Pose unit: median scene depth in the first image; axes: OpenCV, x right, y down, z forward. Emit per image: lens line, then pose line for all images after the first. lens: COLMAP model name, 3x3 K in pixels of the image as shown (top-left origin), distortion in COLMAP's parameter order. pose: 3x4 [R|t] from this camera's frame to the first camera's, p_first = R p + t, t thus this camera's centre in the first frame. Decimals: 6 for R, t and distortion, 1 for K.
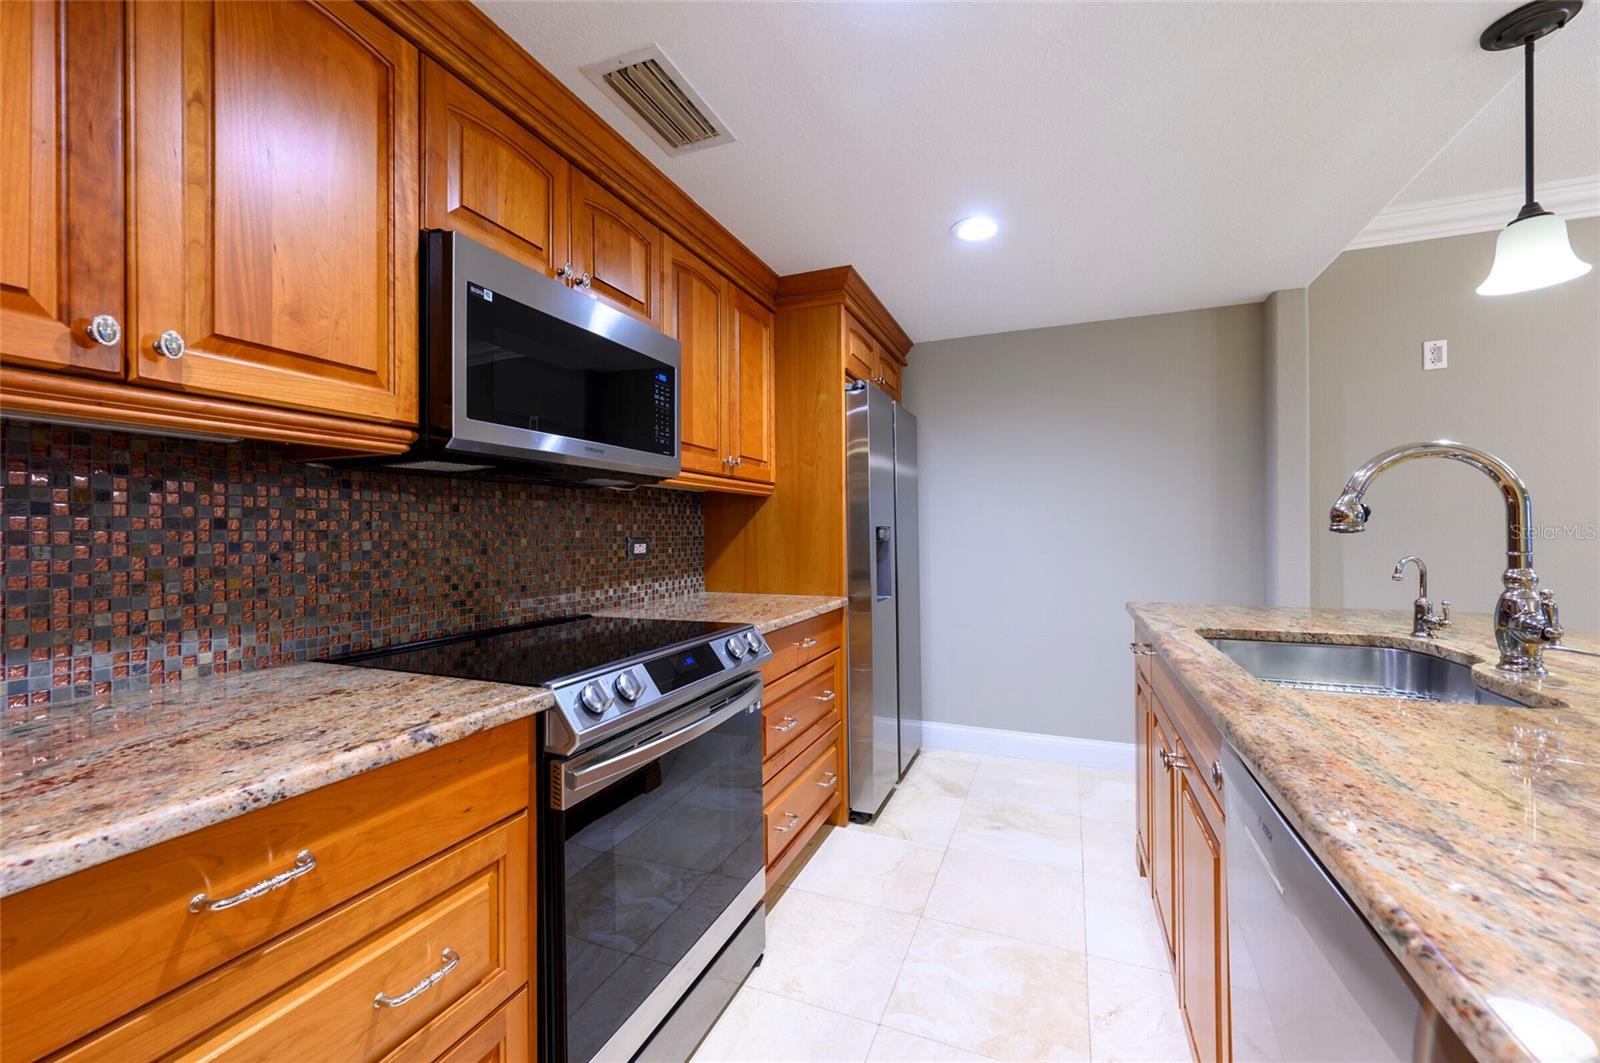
lens RADIAL K [[631.8, 0, 807.5], [0, 631.8, 528.6], [0, 0, 1]] dist [0.000035, -0.000071]
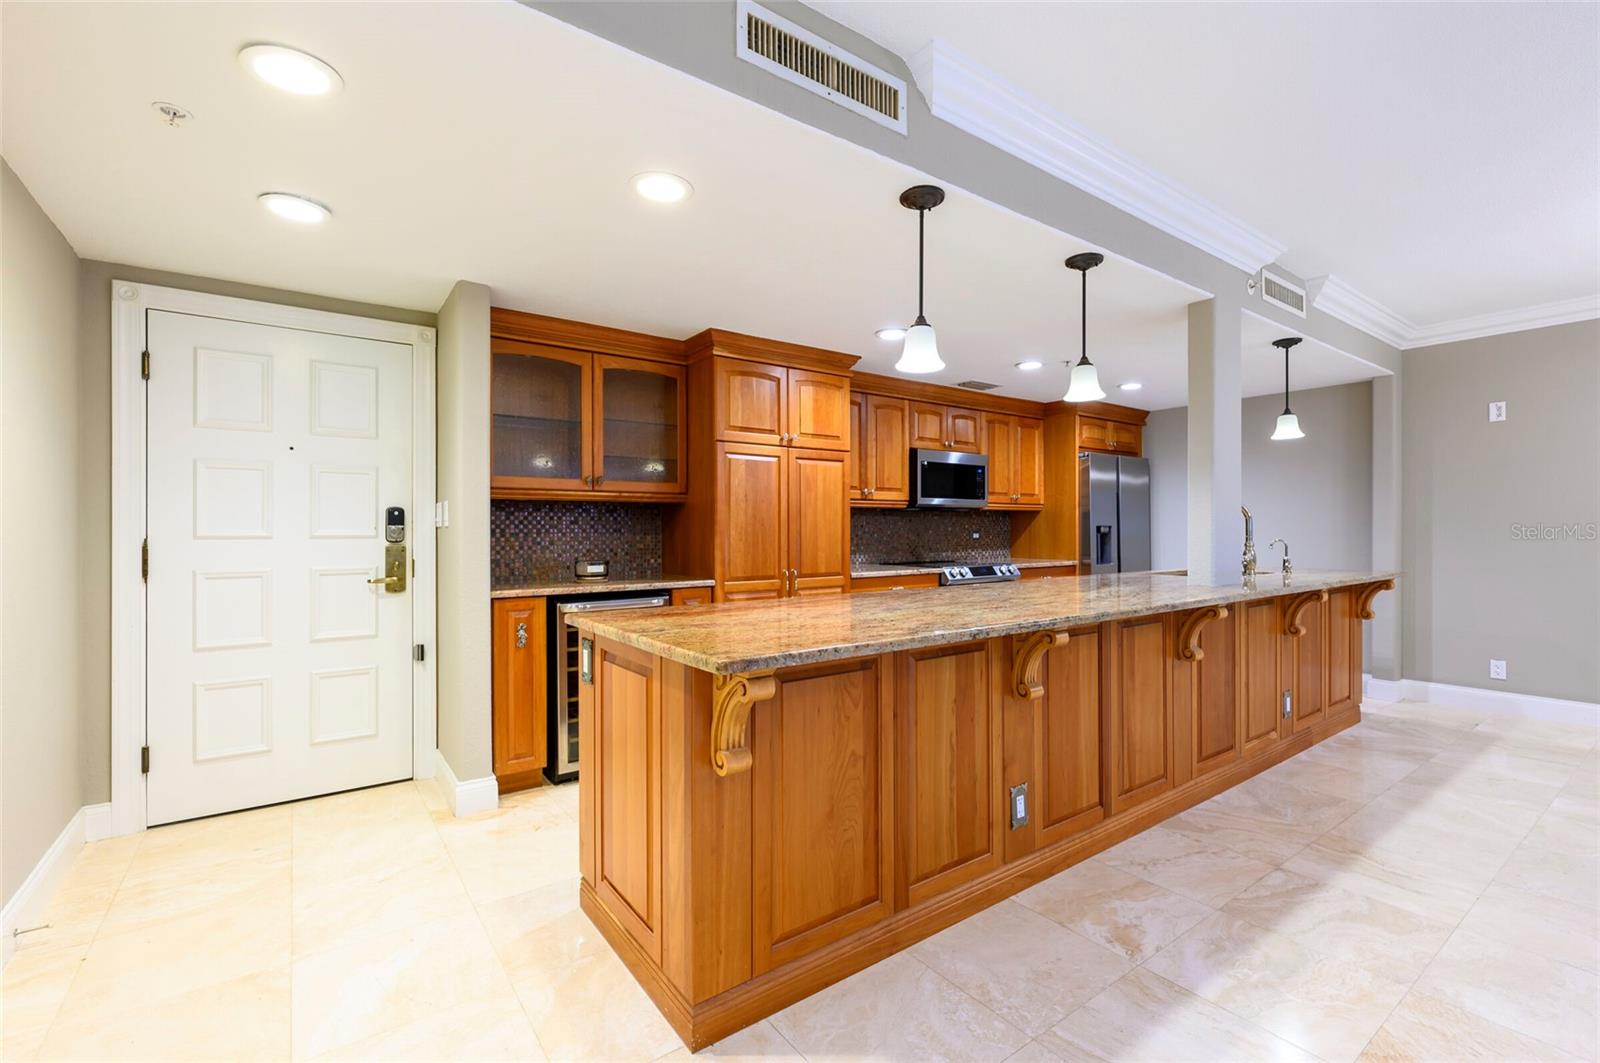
lens RADIAL K [[696.1, 0, 800.0], [0, 696.1, 531.5], [0, 0, 1]] dist [0.000921, 0.000372]
pose [[0.846615, 0.003775, -0.532192, 0.664587], [0.001105, 0.999960, 0.008850, -0.008266], [0.532205, -0.008080, 0.846577, -1.820475]]
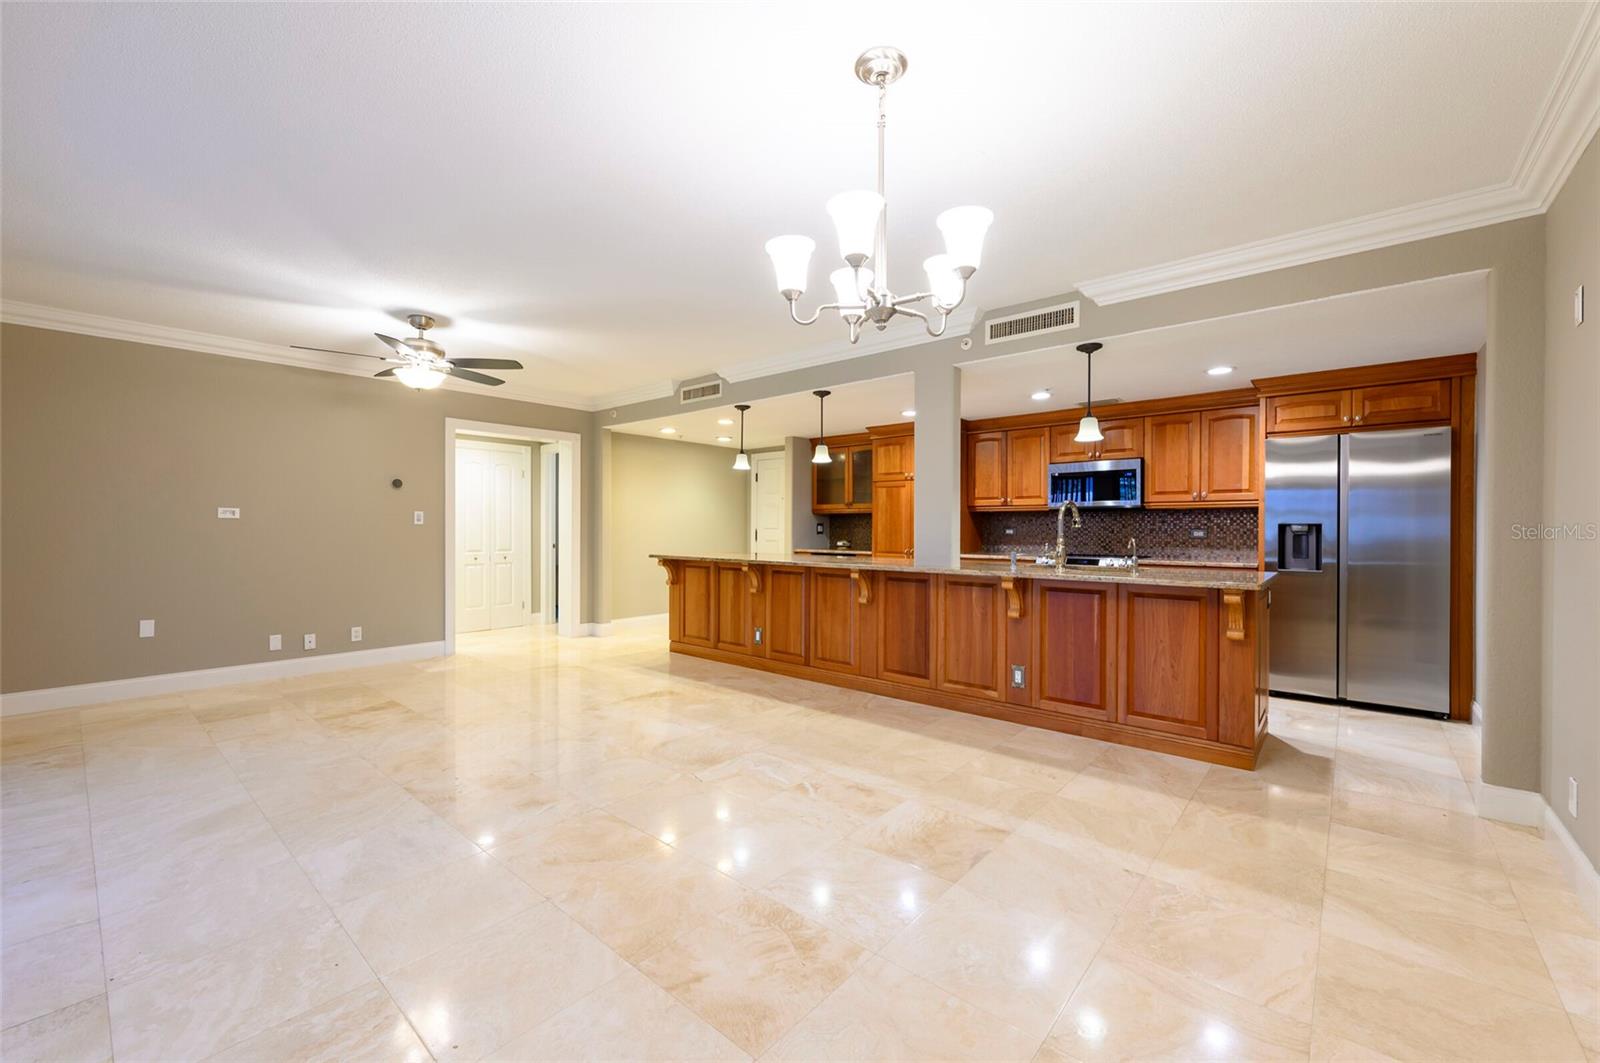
lens RADIAL K [[631.8, 0, 807.5], [0, 631.8, 528.6], [0, 0, 1]] dist [0.000035, -0.000071]
pose [[-0.315620, 0.007805, -0.948853, 2.908683], [0.004554, 0.999967, 0.006710, -0.010763], [0.948875, -0.002203, -0.315645, 0.484610]]
